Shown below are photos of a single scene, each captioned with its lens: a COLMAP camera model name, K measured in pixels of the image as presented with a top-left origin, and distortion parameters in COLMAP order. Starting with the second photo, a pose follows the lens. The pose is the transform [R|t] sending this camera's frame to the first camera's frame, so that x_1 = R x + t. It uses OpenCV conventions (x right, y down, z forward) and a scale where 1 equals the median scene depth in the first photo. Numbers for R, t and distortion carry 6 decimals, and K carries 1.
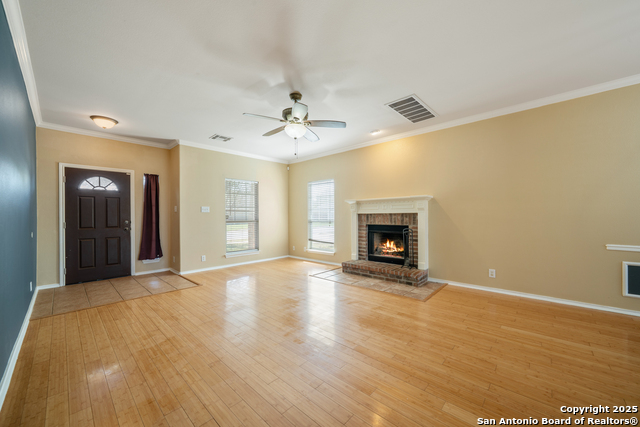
lens RADIAL K [[238.0, 0, 315.1], [0, 238.0, 216.4], [0, 0, 1]] dist [-0.008707, 0.000086]
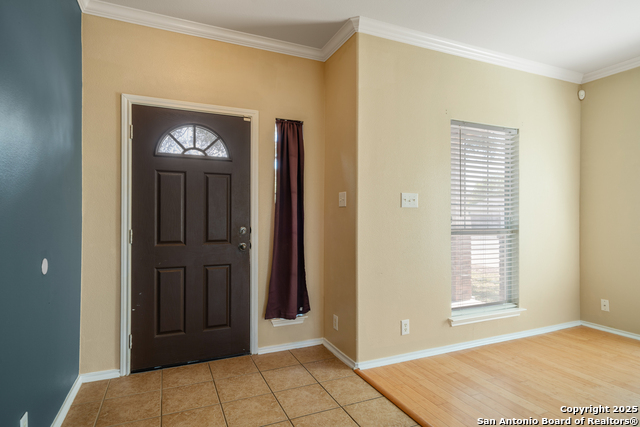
lens RADIAL K [[346.0, 0, 314.0], [0, 346.0, 214.1], [0, 0, 1]] dist [-0.001229, 0.000026]
pose [[0.920999, 0.004940, -0.389533, -0.429133], [-0.007578, 0.999958, -0.005235, -0.002823], [0.389491, 0.007773, 0.920997, 0.465427]]
